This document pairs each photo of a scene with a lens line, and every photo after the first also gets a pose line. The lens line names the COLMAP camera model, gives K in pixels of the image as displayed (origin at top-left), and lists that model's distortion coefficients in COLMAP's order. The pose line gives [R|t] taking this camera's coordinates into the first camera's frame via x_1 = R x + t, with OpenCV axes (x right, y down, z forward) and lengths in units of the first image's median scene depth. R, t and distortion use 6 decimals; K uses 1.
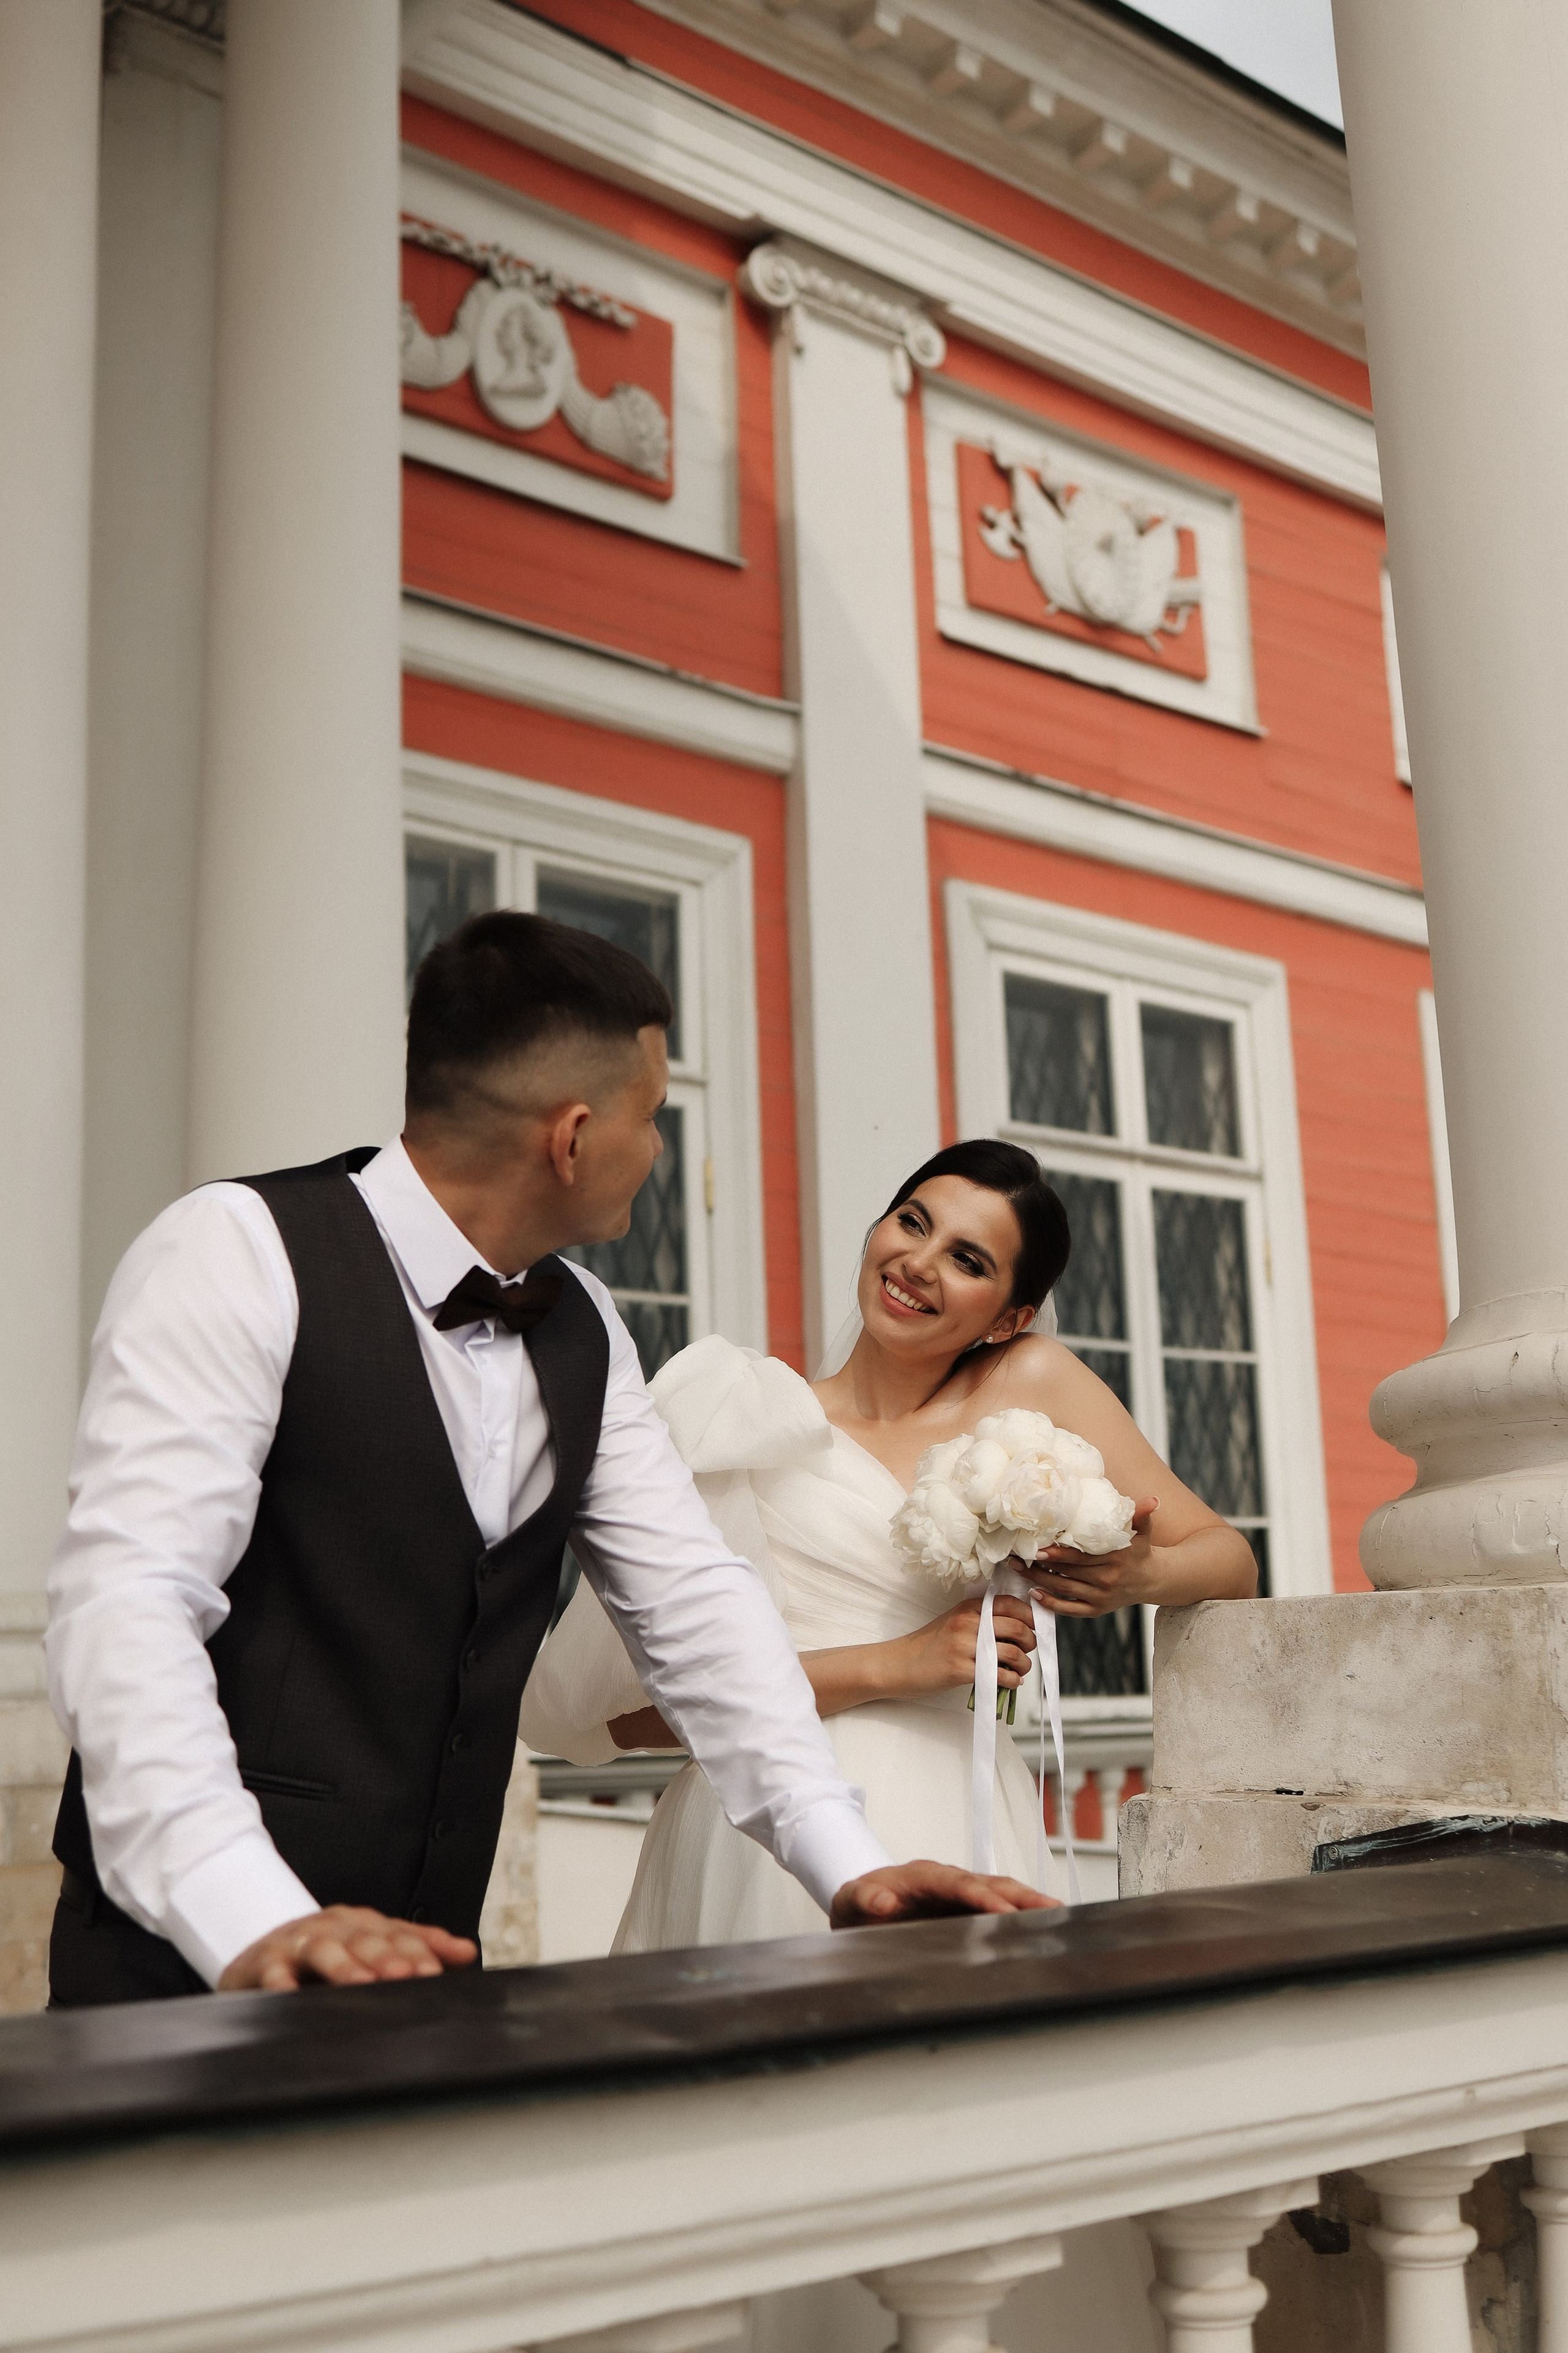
lens RADIAL K [[2433.9, 0, 783.9], [0, 2433.9, 1174.3], [0, 0, 1]] dist [-0.055270, 0.000000]
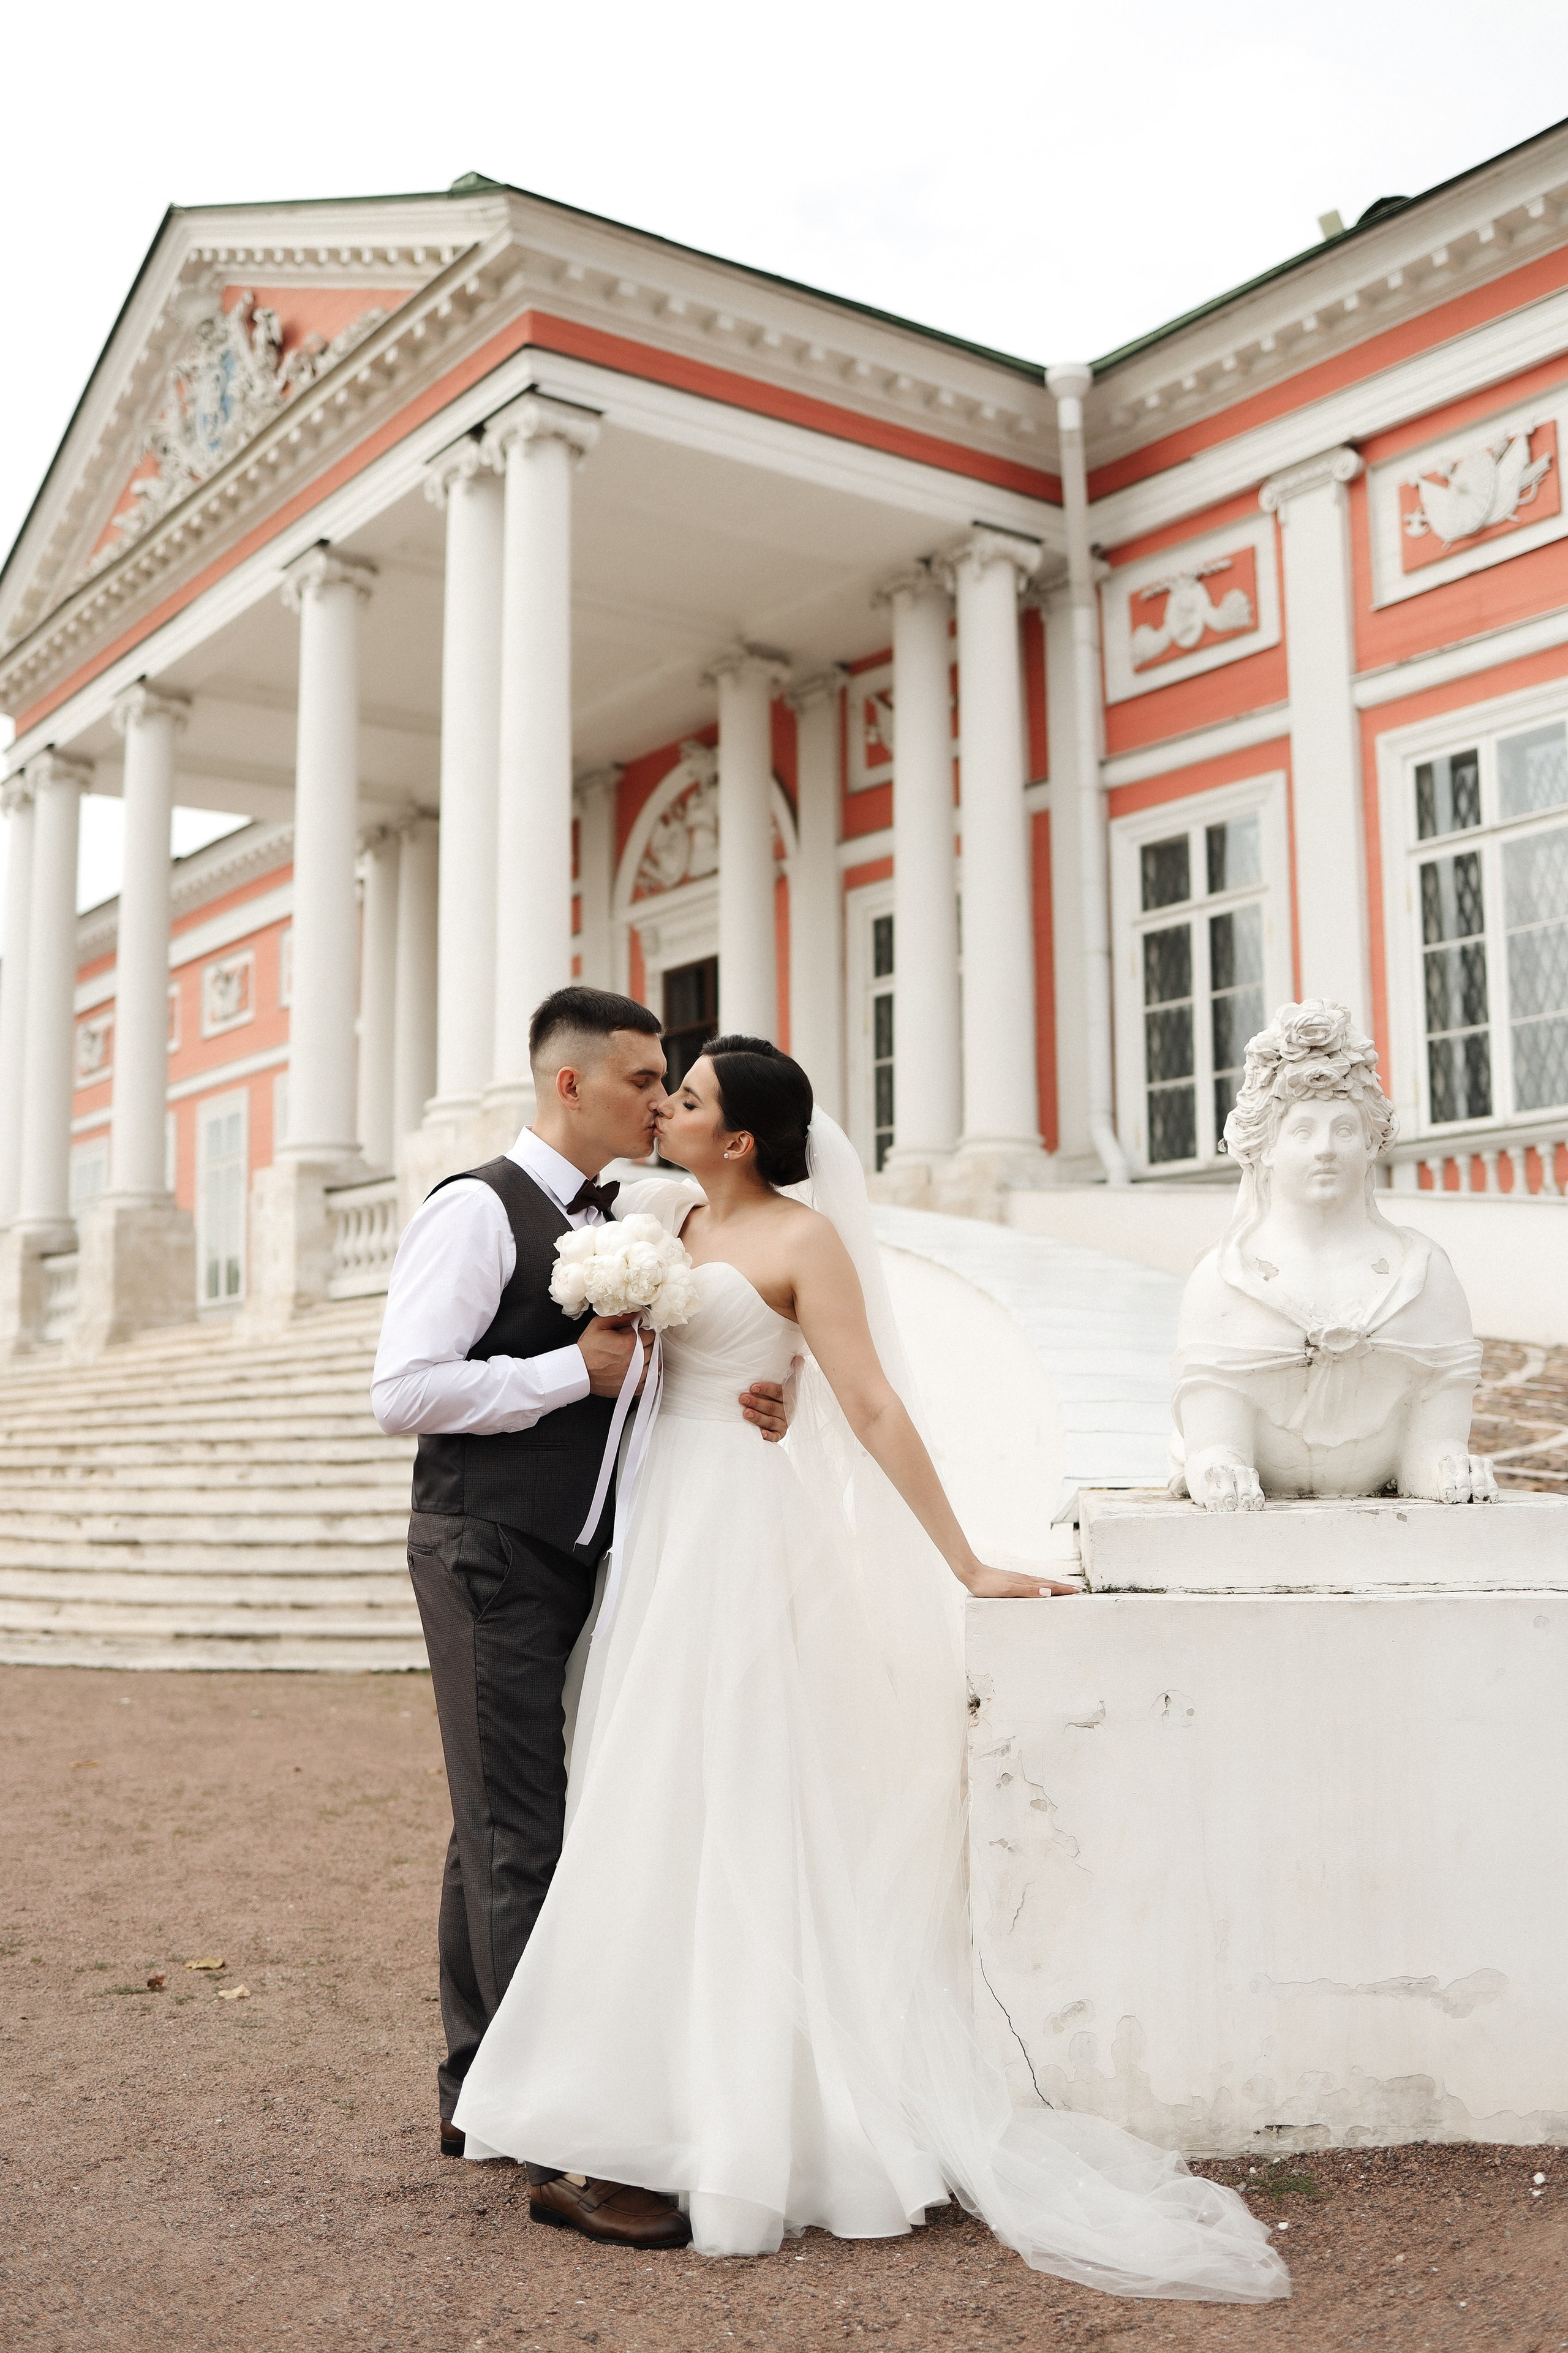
lens RADIAL K [[2433.9, 0, 783.9], [0, 2433.9, 1175.4], [0, 0, 1]] dist [-0.055270, 0.000000]
pose [[-0.038614, -0.090336, -0.995163, 2.038972], [0.218506, 0.971040, -0.096624, 0.317315], [0.975071, -0.221180, -0.017756, 0.471543]]
